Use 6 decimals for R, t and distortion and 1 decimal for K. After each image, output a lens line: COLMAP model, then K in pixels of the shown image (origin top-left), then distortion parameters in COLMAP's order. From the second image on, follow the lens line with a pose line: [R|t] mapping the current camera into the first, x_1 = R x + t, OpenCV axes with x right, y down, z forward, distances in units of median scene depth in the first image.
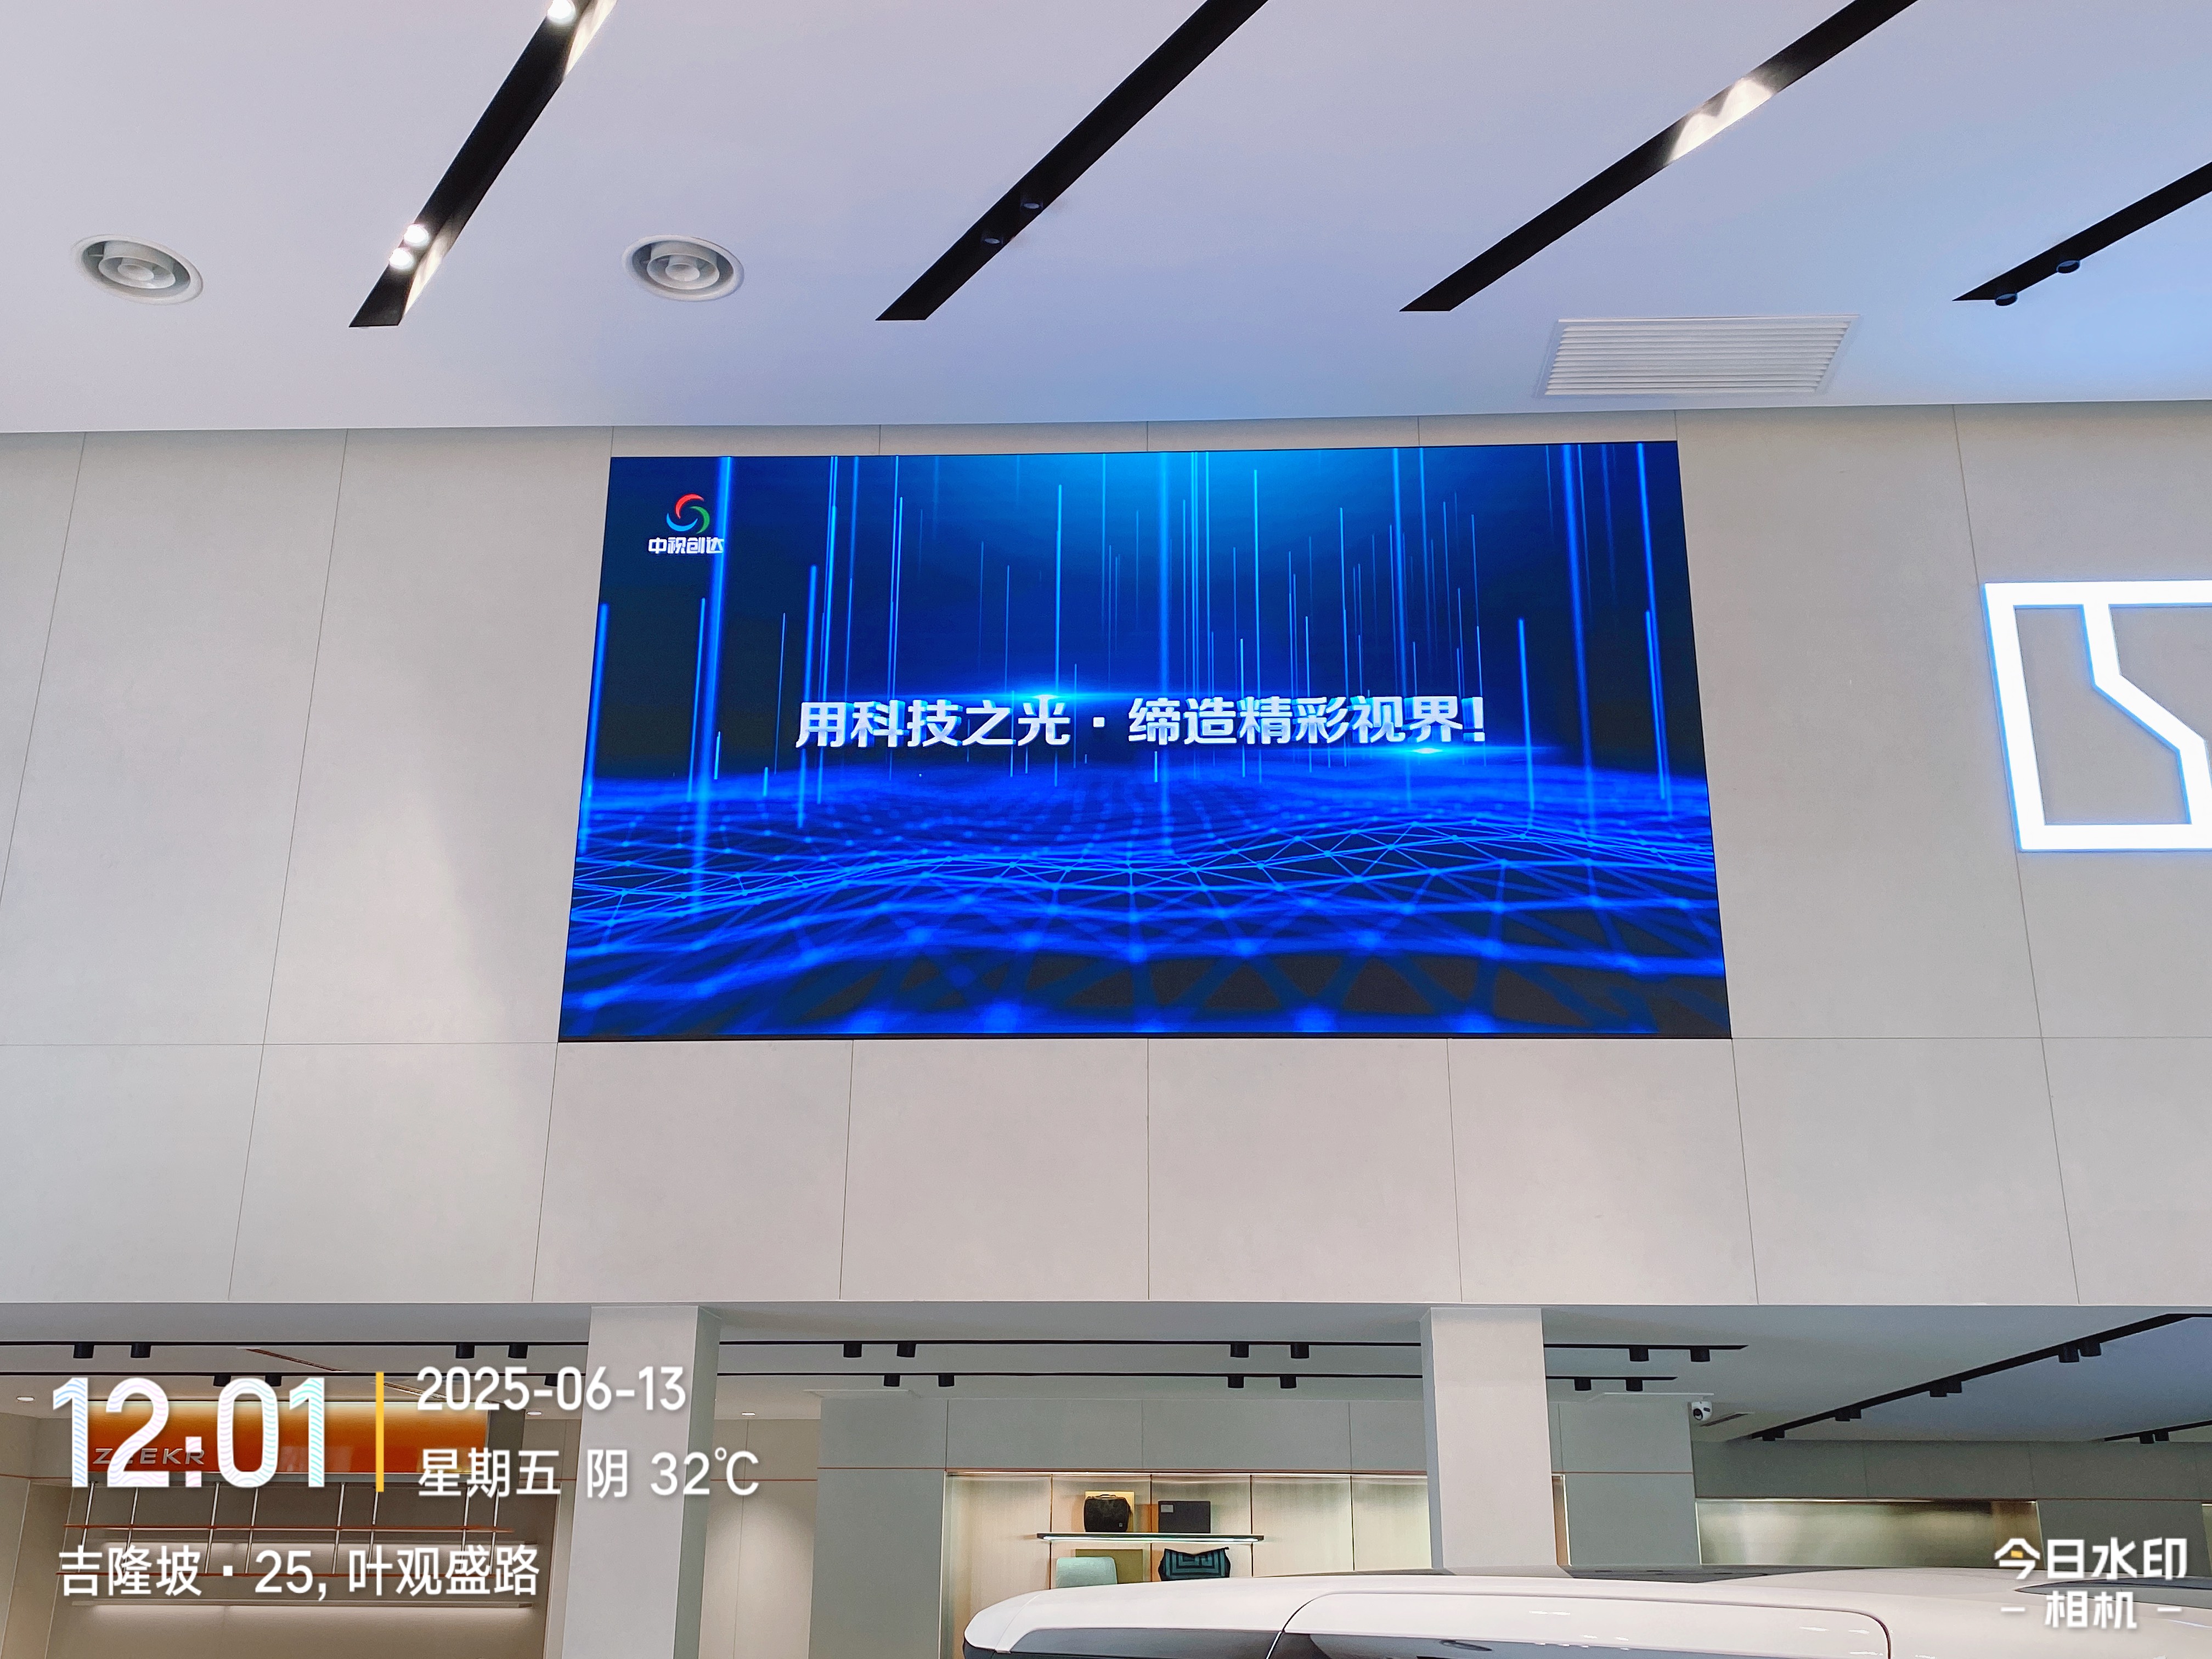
lens RADIAL K [[2141.3, 0, 1104.6], [0, 2141.3, 817.3], [0, 0, 1]] dist [0.152394, -0.354716]
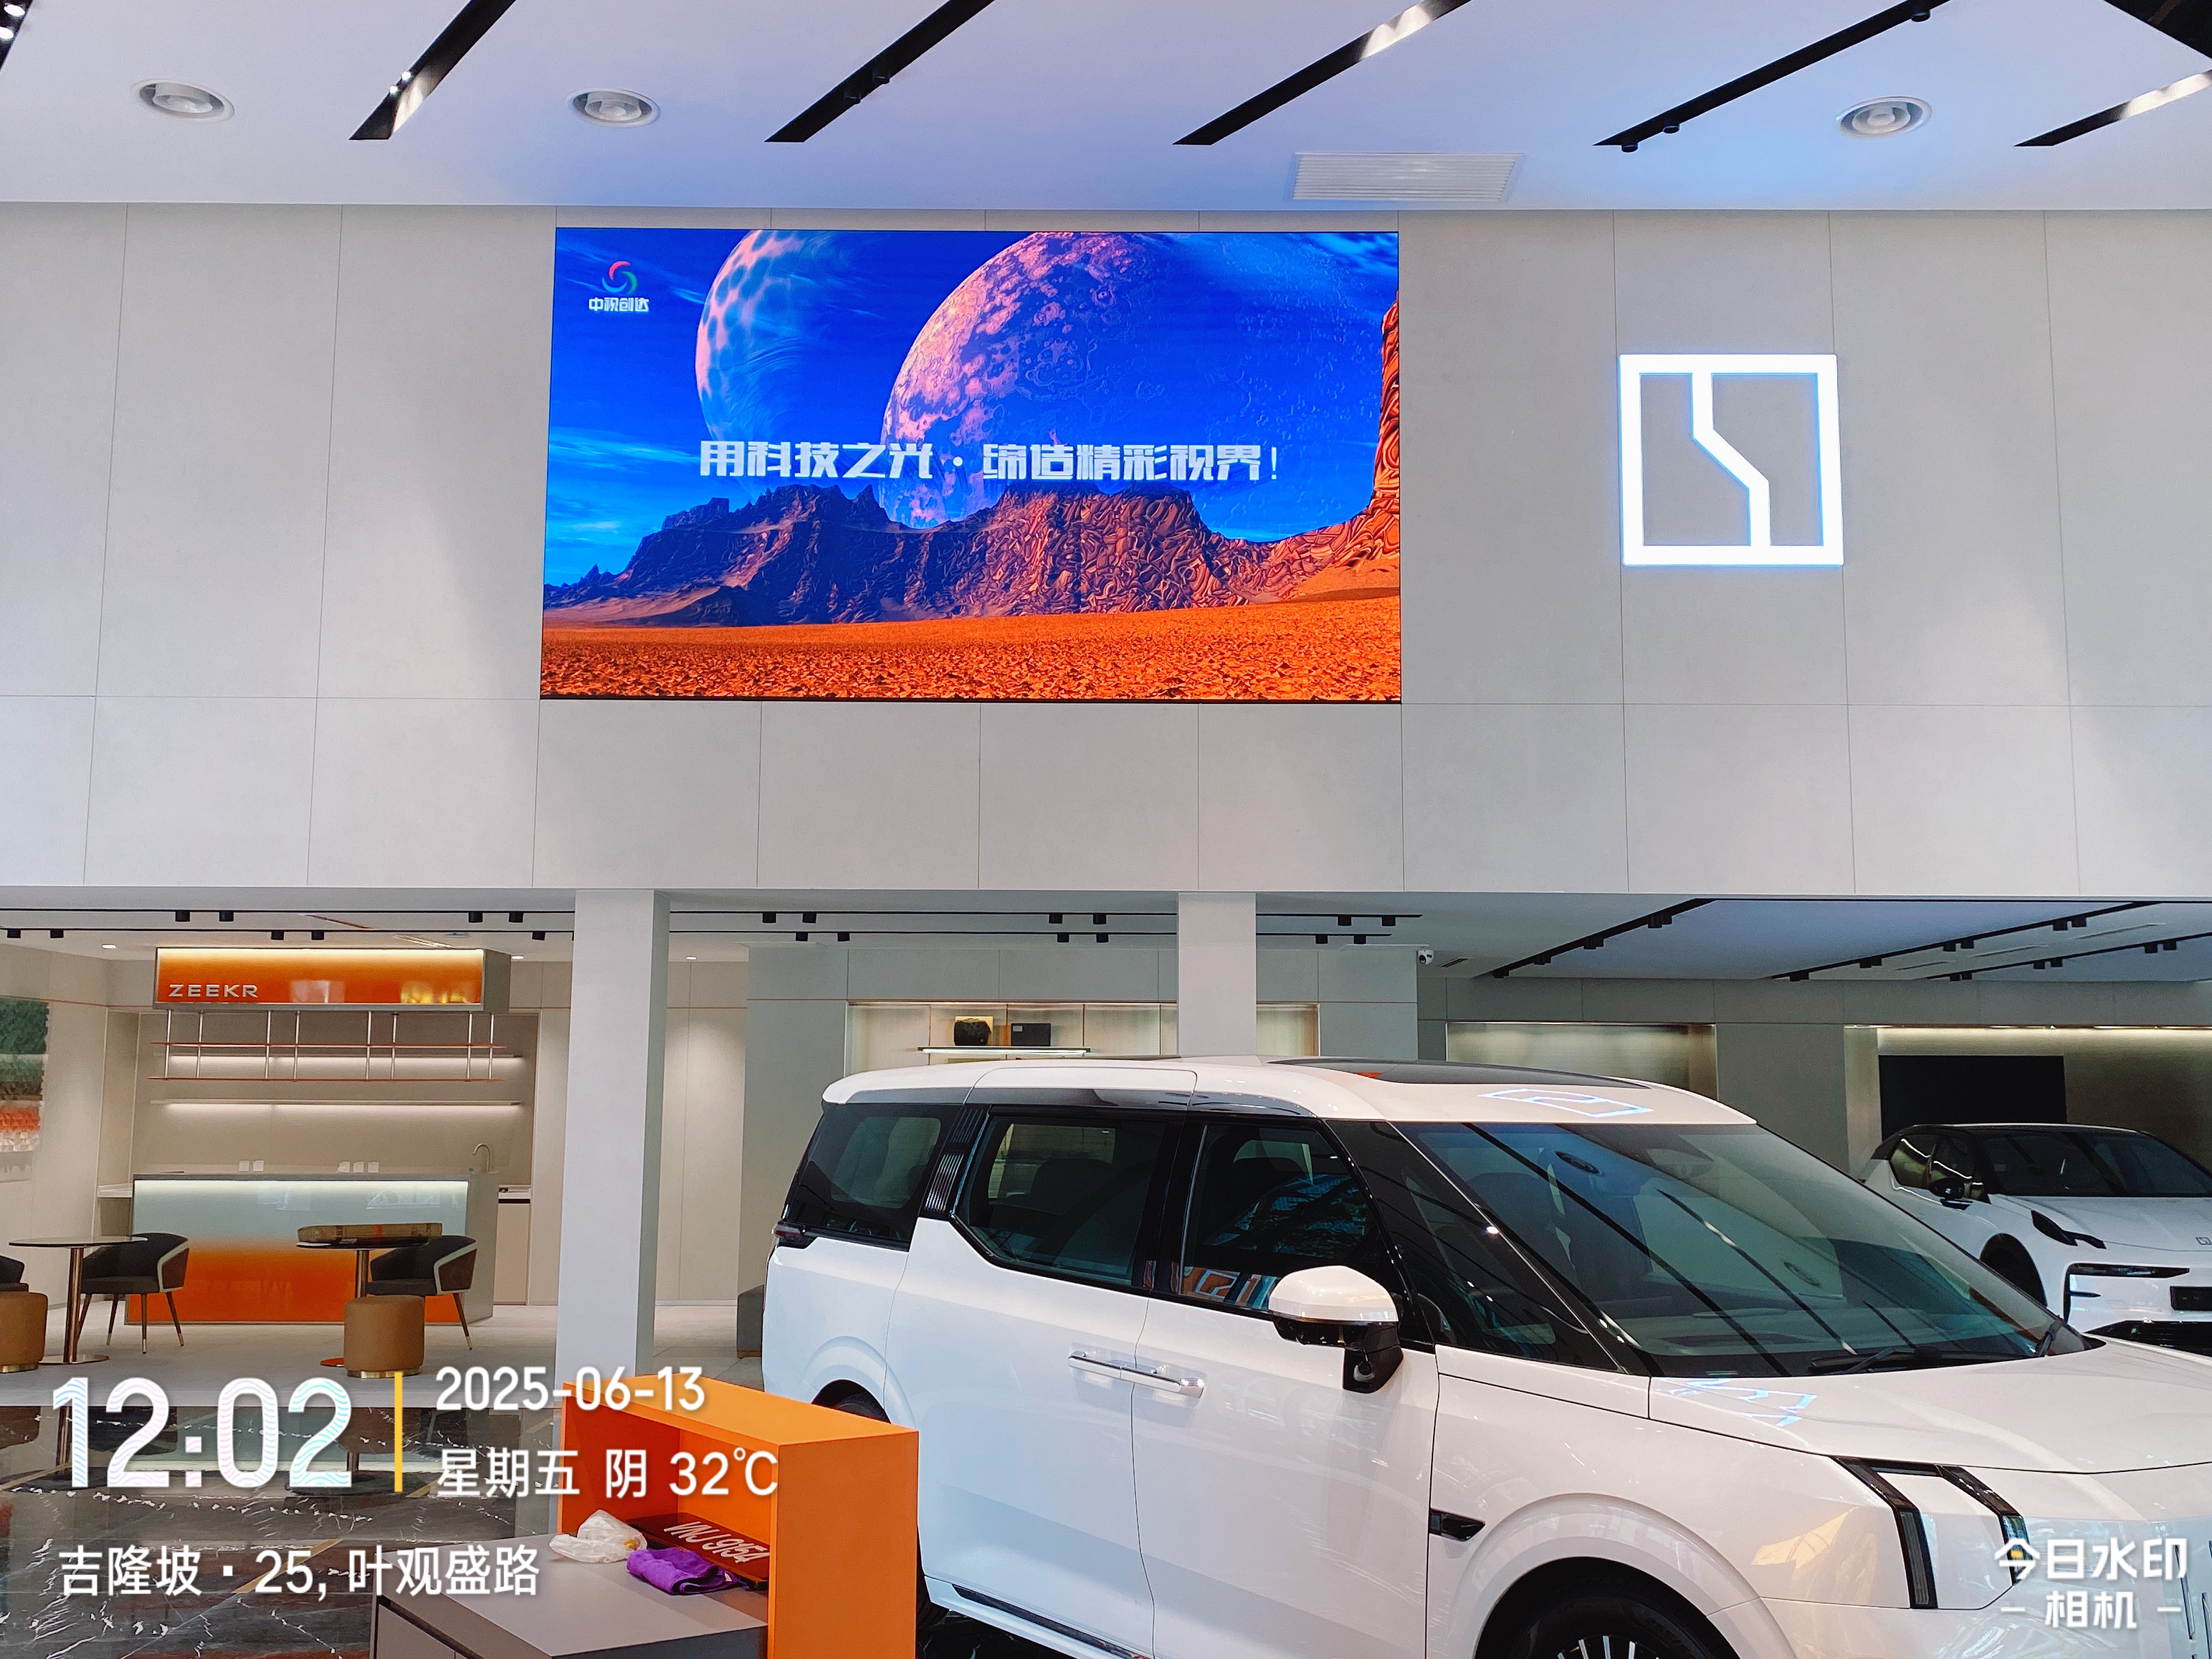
lens RADIAL K [[2141.3, 0, 1104.6], [0, 2141.3, 817.3], [0, 0, 1]] dist [0.152394, -0.354716]
pose [[0.999361, 0.003245, 0.035597, 0.048346], [-0.010639, 0.977737, 0.209566, -0.106487], [-0.034125, -0.209811, 0.977146, -0.329069]]
